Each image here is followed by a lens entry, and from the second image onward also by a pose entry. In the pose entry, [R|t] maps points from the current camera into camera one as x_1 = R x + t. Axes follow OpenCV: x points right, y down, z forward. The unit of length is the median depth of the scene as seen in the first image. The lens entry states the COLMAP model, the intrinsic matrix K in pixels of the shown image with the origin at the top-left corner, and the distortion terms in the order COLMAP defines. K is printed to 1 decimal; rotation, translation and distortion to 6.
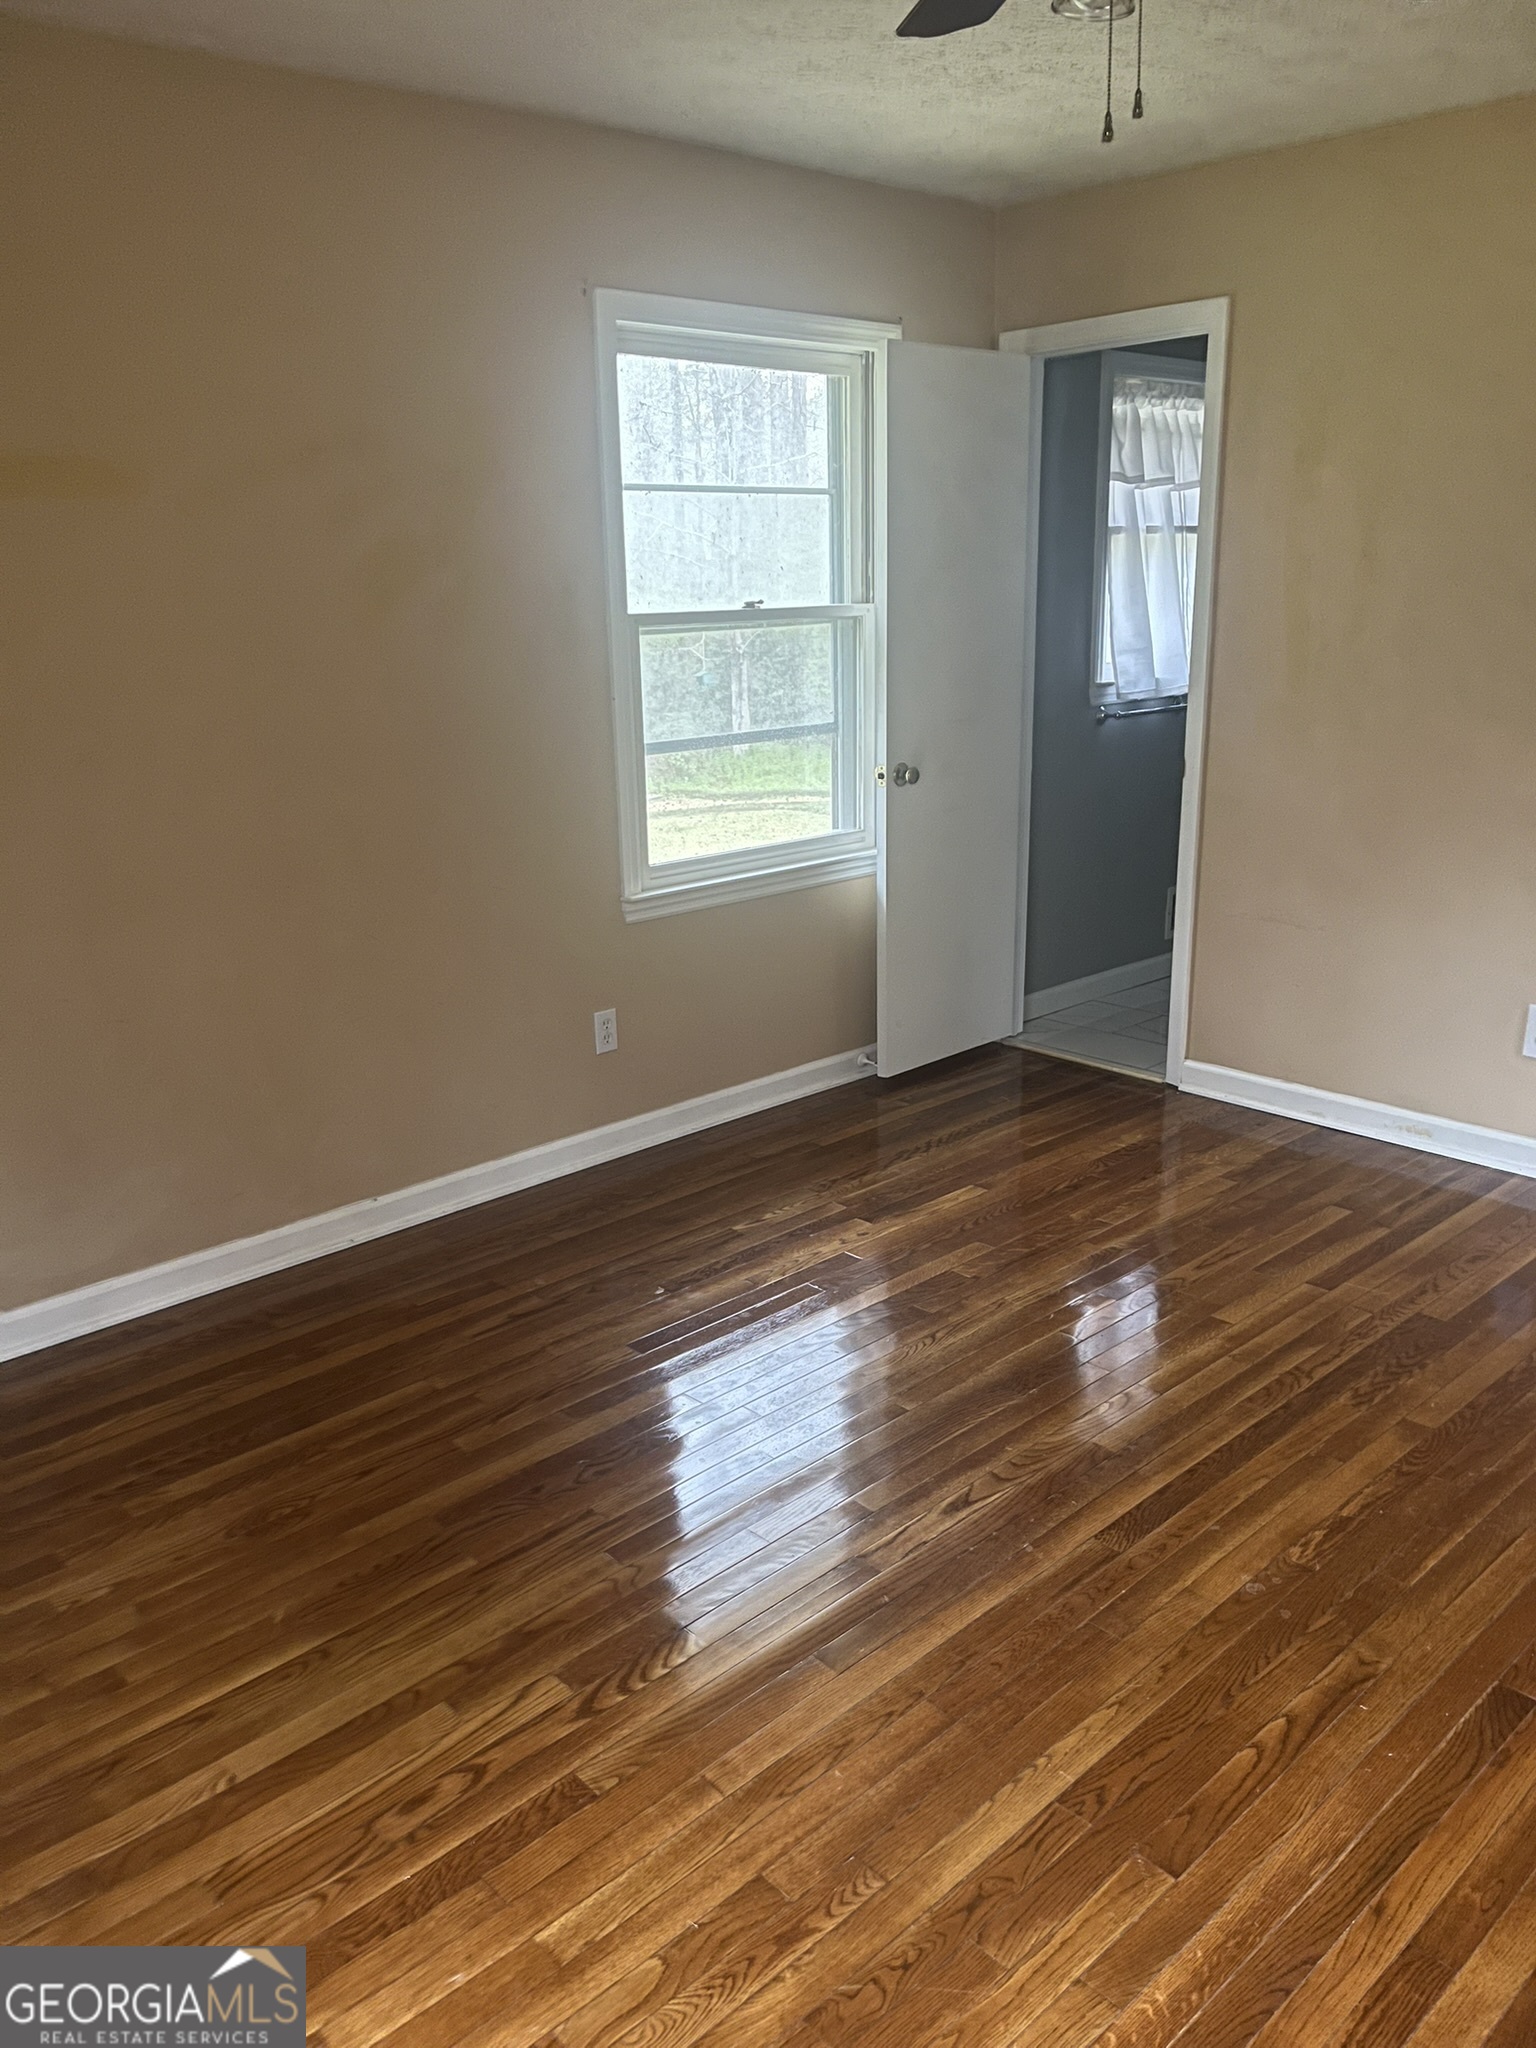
lens RADIAL K [[1589.2, 0, 759.4], [0, 1589.2, 1031.4], [0, 0, 1]] dist [0.064511, -0.071685]
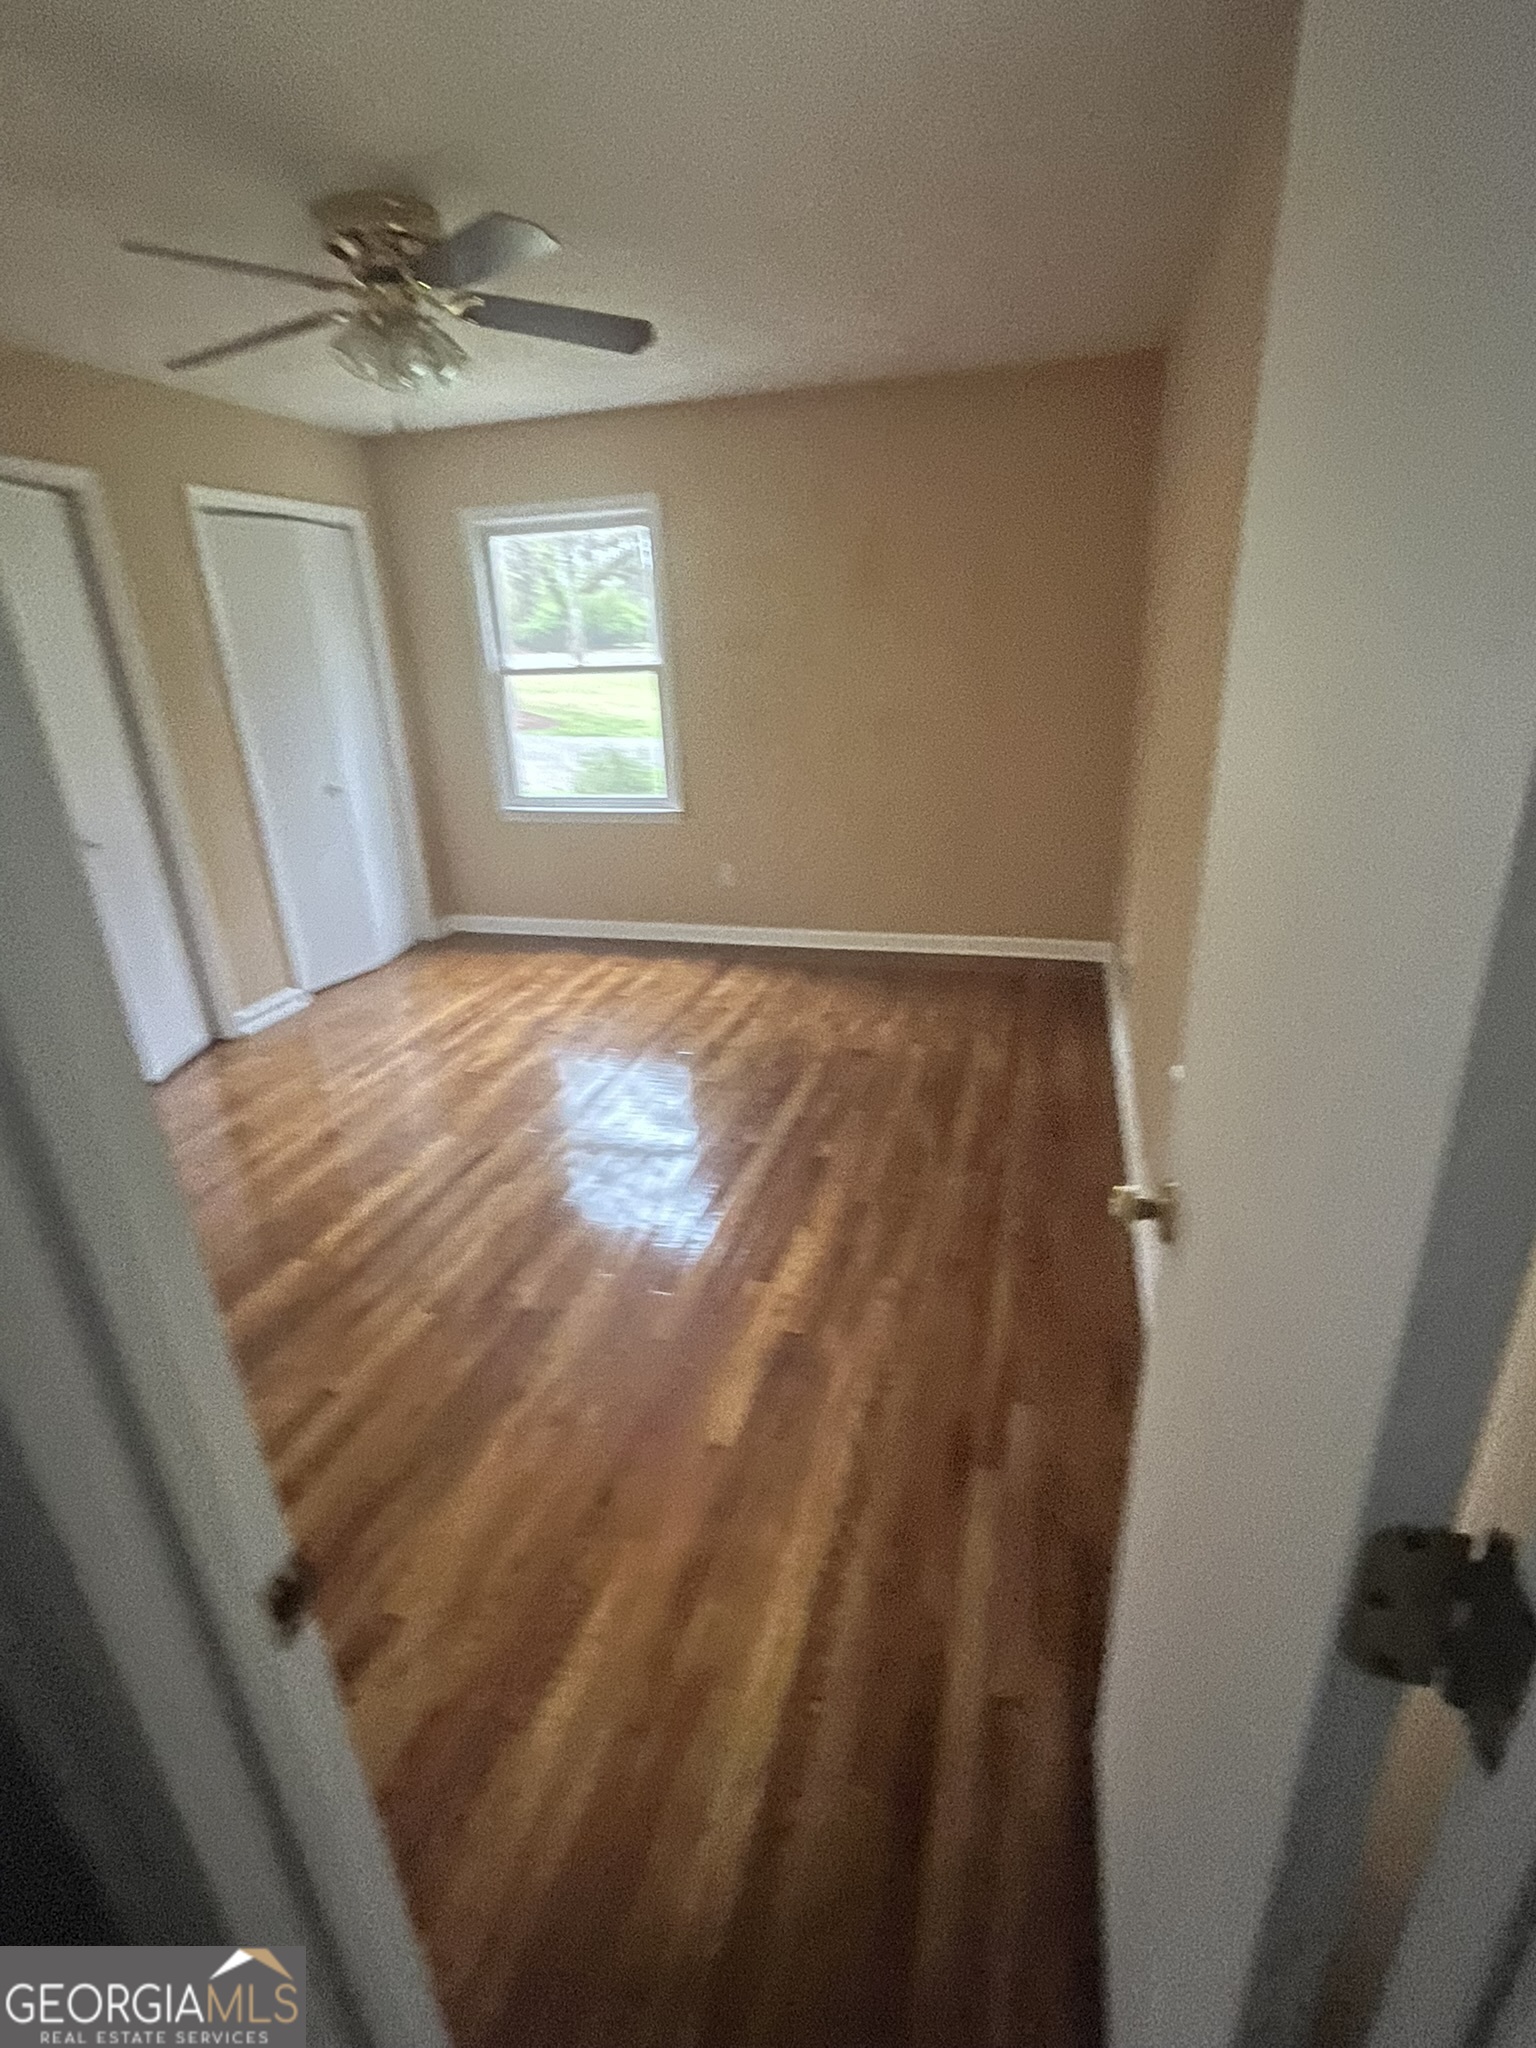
lens RADIAL K [[966.9, 0, 768.0], [0, 966.9, 1024.0], [0, 0, 1]] dist [-0.000634, -0.000045]
pose [[-0.853784, 0.245813, -0.458944, 0.511231], [-0.085093, 0.803779, 0.588811, -0.633637], [0.513627, 0.541771, -0.665336, 2.175756]]
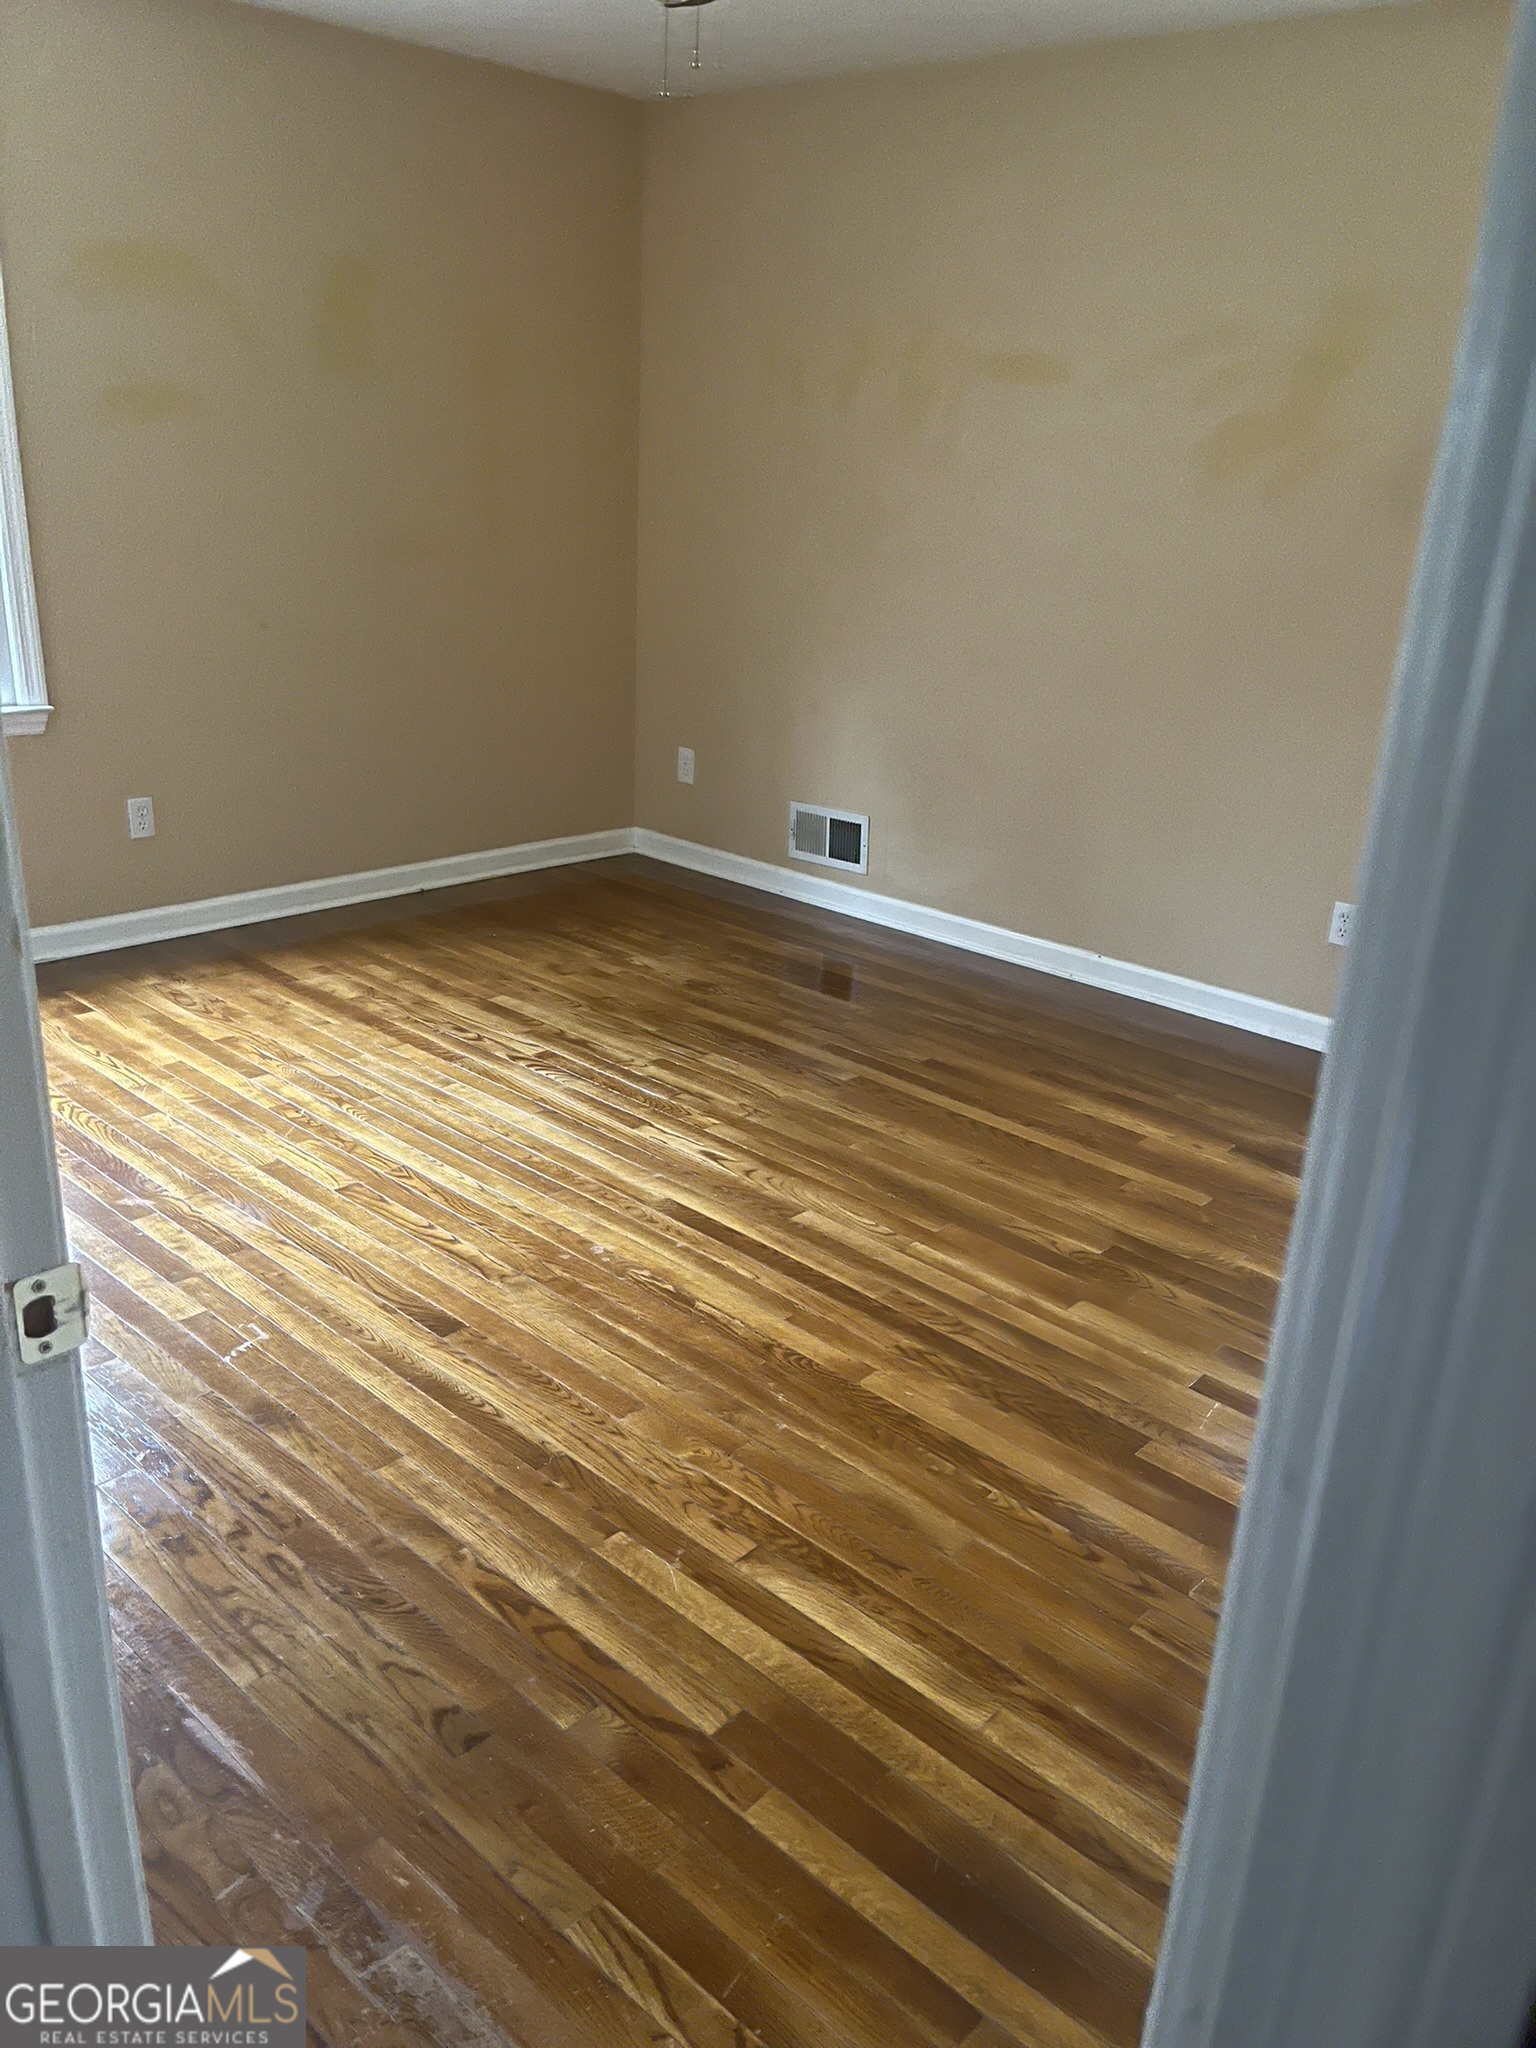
lens RADIAL K [[1551.3, 0, 783.7], [0, 1551.3, 1014.8], [0, 0, 1]] dist [0.078161, -0.117958]
pose [[0.076785, 0.367186, -0.926973, 1.508955], [-0.326762, 0.887638, 0.324538, -0.287948], [0.941982, 0.277980, 0.188140, 0.927053]]
